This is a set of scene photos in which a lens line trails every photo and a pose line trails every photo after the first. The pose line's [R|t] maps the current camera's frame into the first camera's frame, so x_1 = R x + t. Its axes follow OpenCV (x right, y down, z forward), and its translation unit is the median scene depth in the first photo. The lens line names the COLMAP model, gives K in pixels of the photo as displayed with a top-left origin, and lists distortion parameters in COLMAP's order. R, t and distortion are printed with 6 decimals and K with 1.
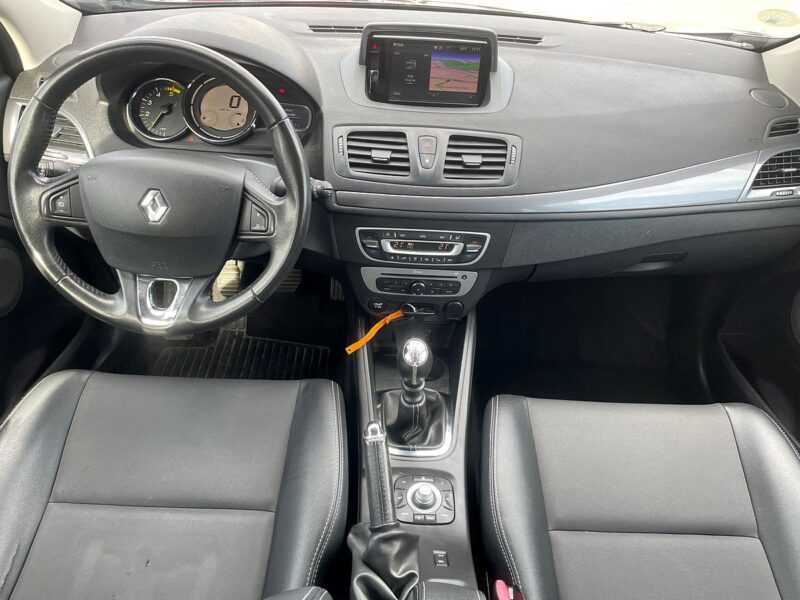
lens RADIAL K [[606.2, 0, 405.3], [0, 606.2, 294.2], [0, 0, 1]] dist [0.076864, -0.104083]
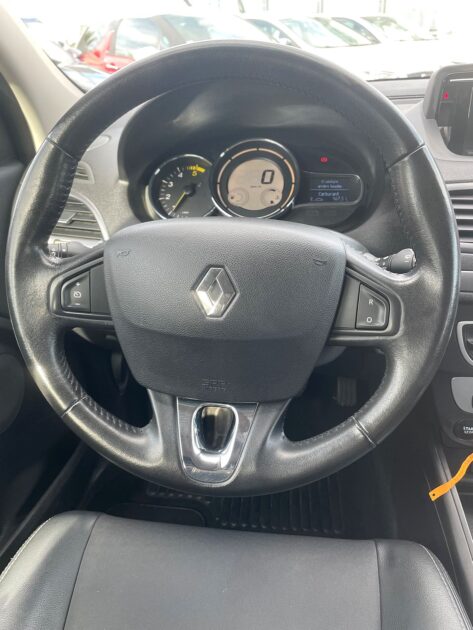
lens RADIAL K [[477.4, 0, 236.5], [0, 477.4, 315.0], [0, 0, 1]] dist [0.076864, -0.104083]
pose [[0.987875, -0.019484, -0.154025, -0.294972], [-0.000951, 0.991315, -0.131503, -0.052502], [0.155249, 0.130055, 0.979277, 0.494048]]
